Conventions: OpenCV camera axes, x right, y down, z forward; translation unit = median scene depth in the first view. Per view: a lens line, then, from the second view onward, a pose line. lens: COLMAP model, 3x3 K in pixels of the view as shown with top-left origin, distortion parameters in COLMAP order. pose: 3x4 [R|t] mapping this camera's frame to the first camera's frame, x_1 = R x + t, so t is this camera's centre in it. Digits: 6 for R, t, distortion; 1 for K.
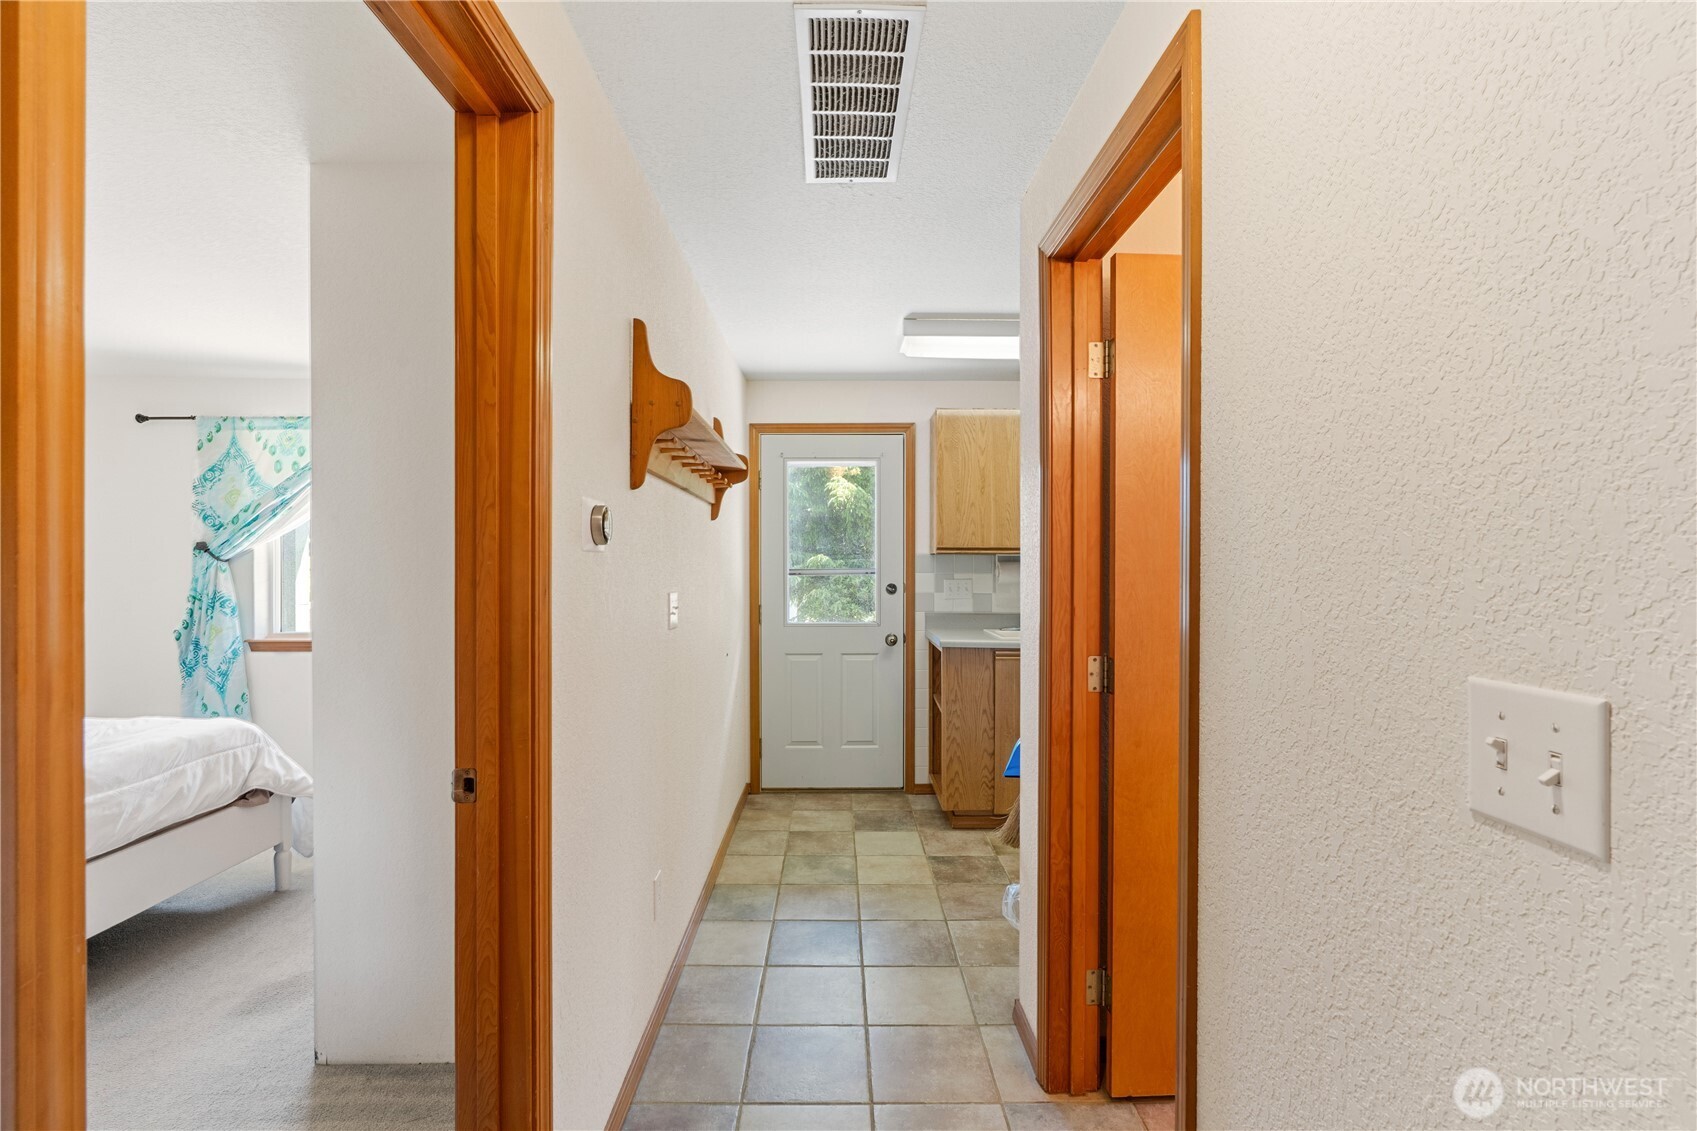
lens RADIAL K [[774.0, 0, 844.5], [0, 774.0, 566.0], [0, 0, 1]] dist [-0.005286, 0.000076]
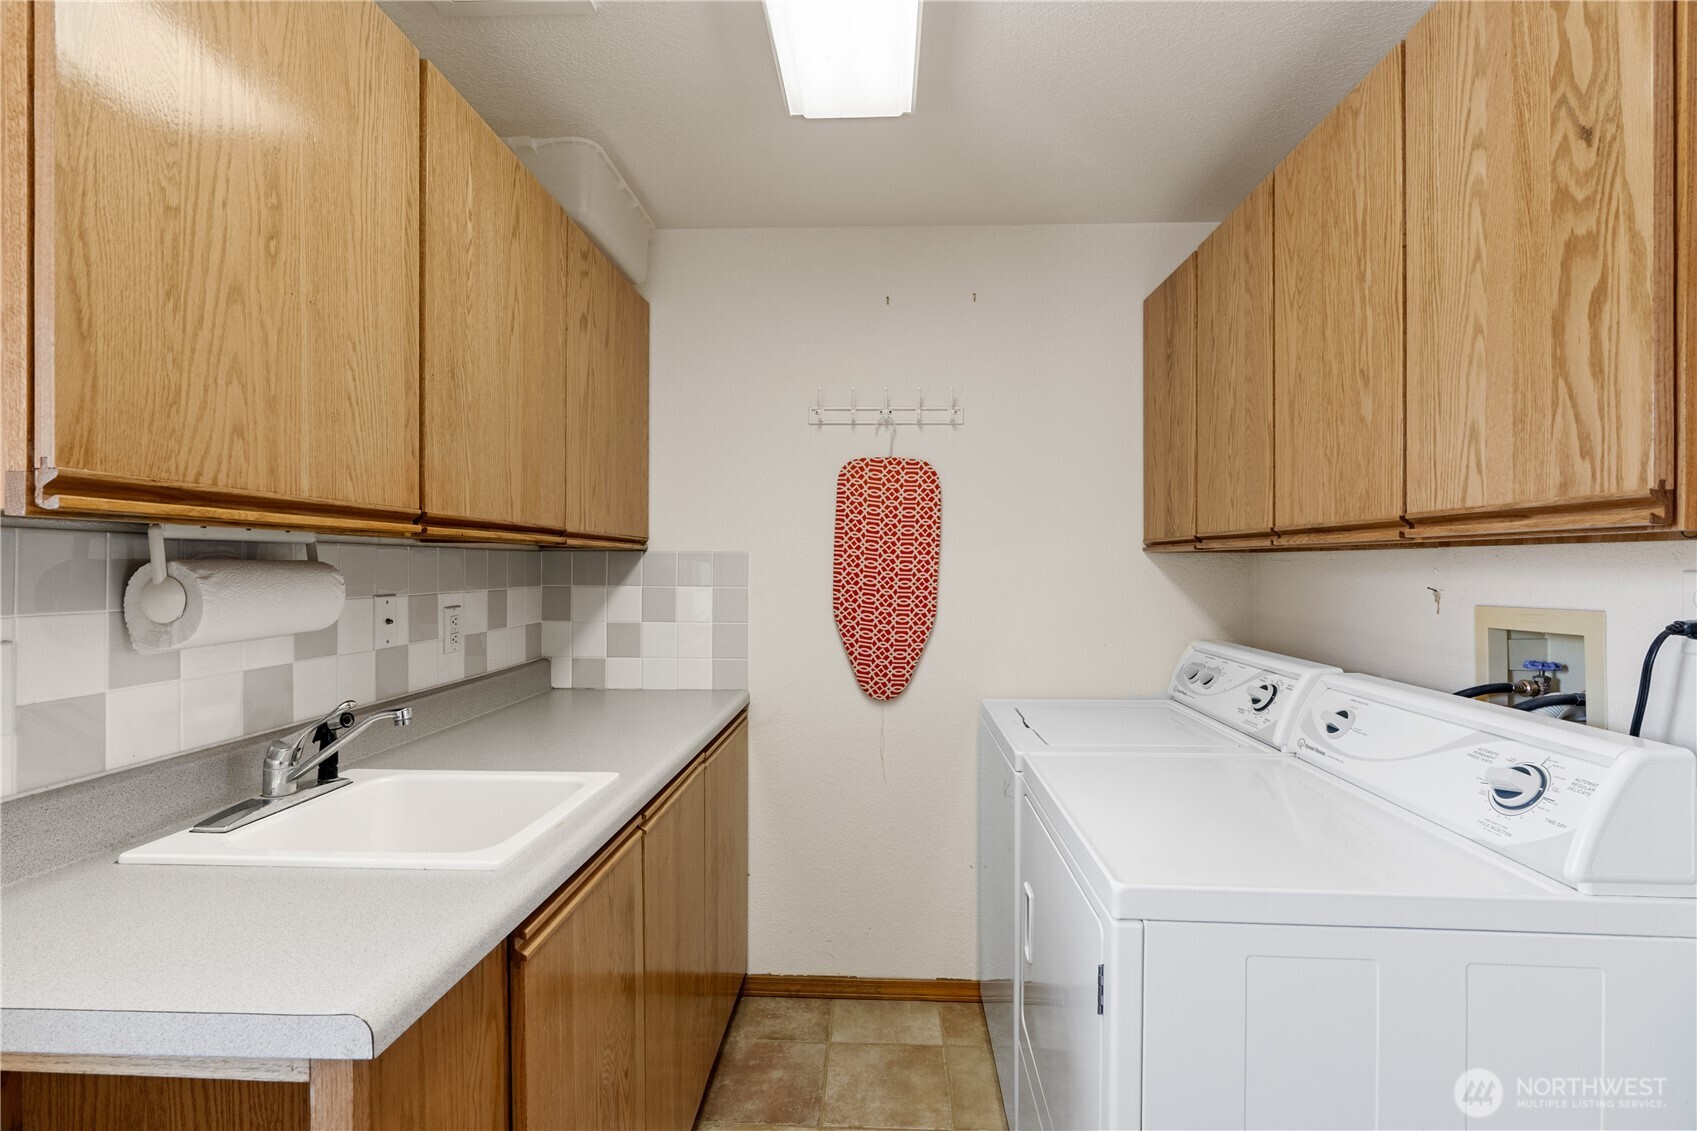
lens RADIAL K [[774.0, 0, 852.4], [0, 774.0, 561.5], [0, 0, 1]] dist [-0.005286, 0.000076]
pose [[0.057137, -0.004632, 0.998356, -0.036612], [0.001428, 0.999989, 0.004558, -0.005932], [-0.998365, 0.001165, 0.057143, 0.792519]]
